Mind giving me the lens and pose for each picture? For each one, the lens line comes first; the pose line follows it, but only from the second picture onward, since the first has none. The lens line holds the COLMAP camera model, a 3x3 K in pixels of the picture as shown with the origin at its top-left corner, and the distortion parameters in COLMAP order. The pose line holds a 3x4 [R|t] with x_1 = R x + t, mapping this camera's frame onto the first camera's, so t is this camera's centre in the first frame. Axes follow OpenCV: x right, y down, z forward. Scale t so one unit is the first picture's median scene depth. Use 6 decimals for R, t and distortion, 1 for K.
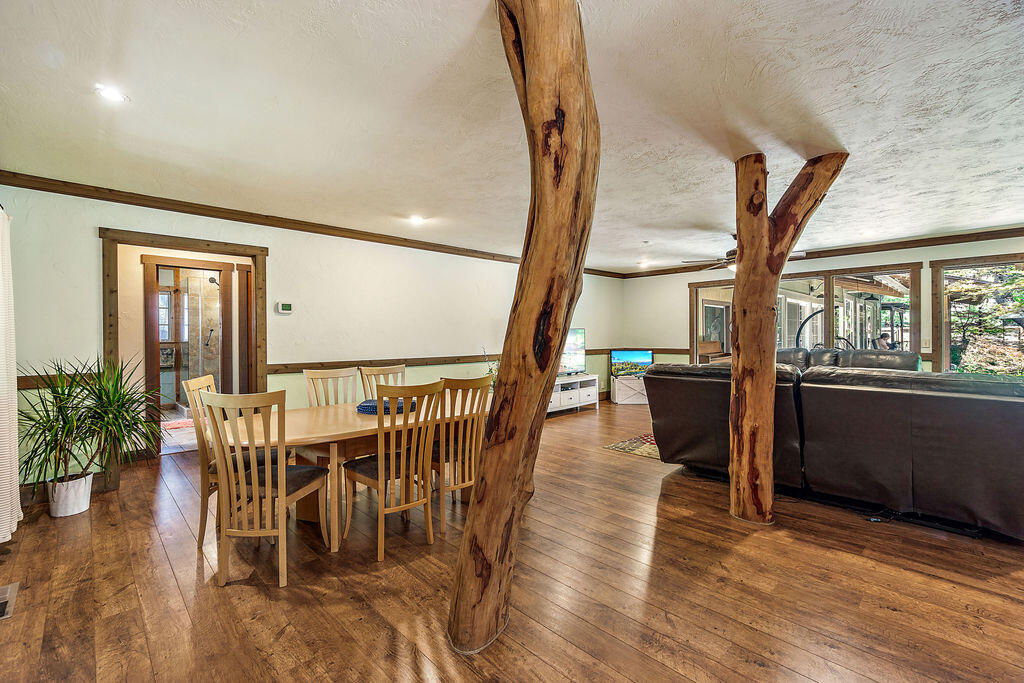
lens RADIAL K [[444.3, 0, 504.7], [0, 444.3, 340.5], [0, 0, 1]] dist [-0.008807, 0.001708]
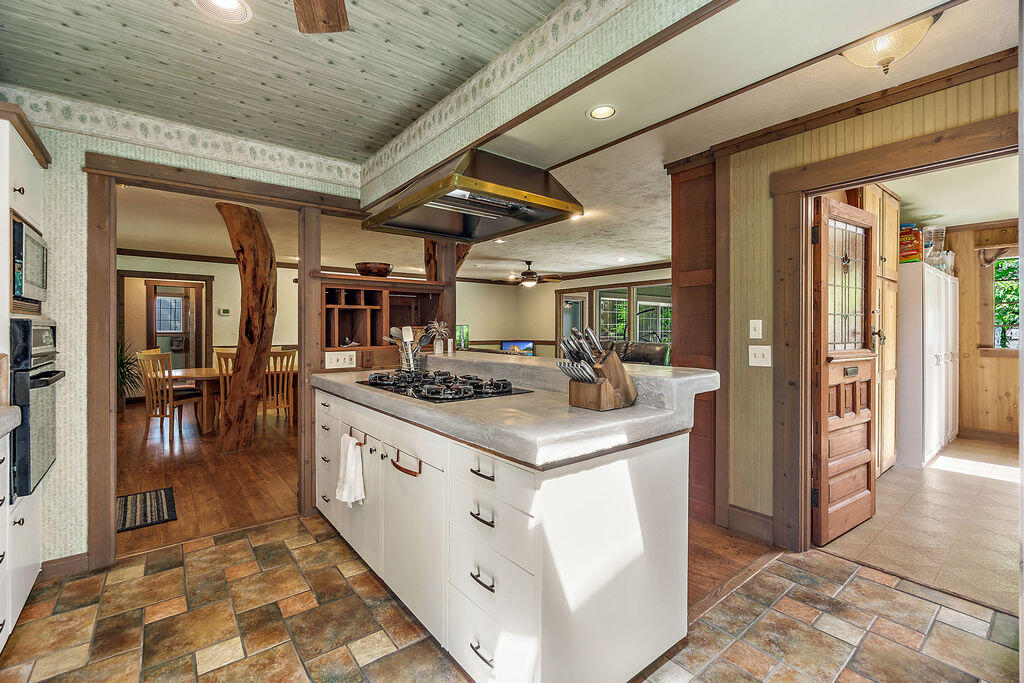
lens RADIAL K [[444.3, 0, 511.1], [0, 444.3, 332.9], [0, 0, 1]] dist [-0.008807, 0.001708]
pose [[0.995878, 0.007581, -0.090386, 0.728060], [-0.007907, 0.999963, -0.003243, 0.001393], [0.090358, 0.003944, 0.995901, -0.555885]]
